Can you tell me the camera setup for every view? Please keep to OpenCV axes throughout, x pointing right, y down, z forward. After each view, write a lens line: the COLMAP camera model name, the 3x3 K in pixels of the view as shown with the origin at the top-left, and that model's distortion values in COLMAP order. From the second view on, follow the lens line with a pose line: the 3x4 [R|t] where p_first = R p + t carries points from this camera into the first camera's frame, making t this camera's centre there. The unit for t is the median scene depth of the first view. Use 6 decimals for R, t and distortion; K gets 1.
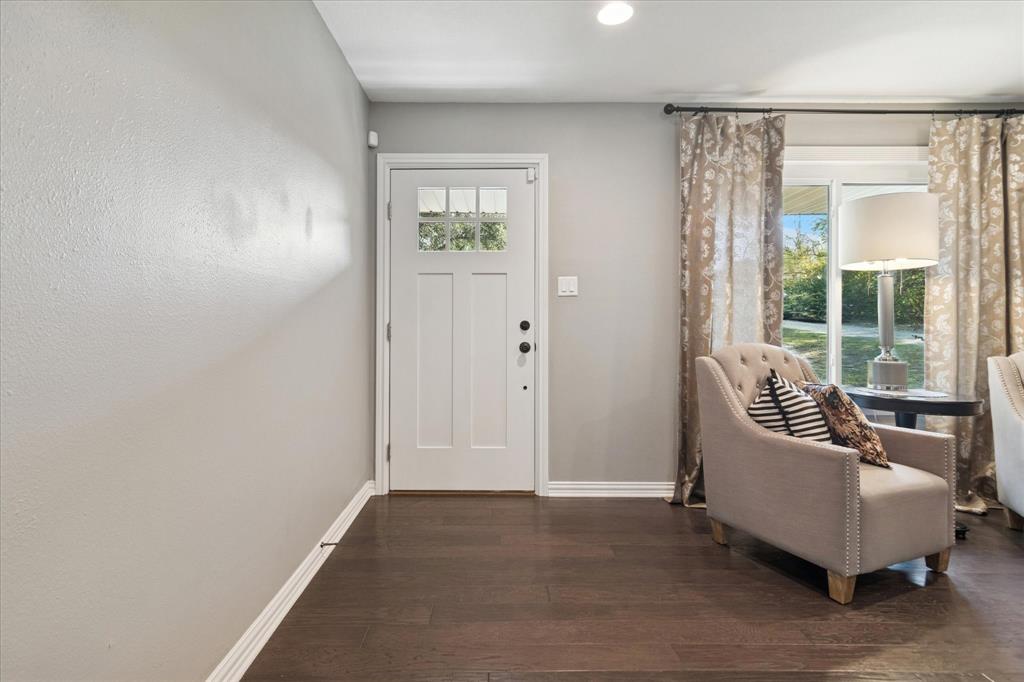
lens RADIAL K [[502.4, 0, 515.1], [0, 502.4, 331.4], [0, 0, 1]] dist [-0.004302, 0.000457]
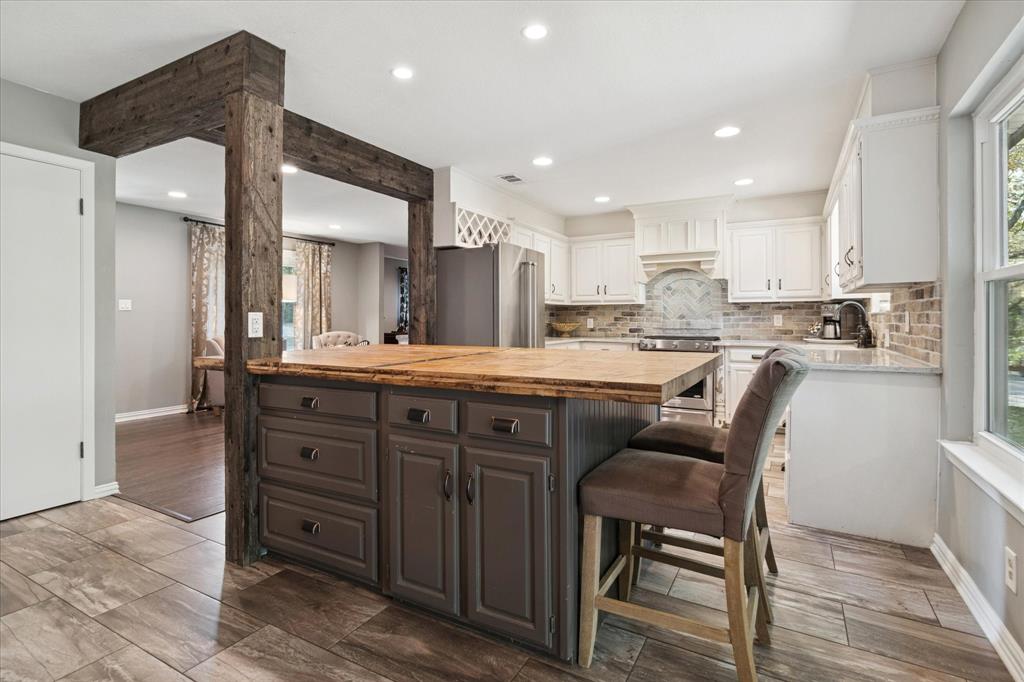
lens RADIAL K [[502.4, 0, 509.8], [0, 502.4, 313.4], [0, 0, 1]] dist [-0.004302, 0.000457]
pose [[0.475112, 0.009587, 0.879873, -0.855339], [-0.002690, 0.999952, -0.009443, -0.048153], [-0.879921, 0.002120, 0.475114, -1.117000]]
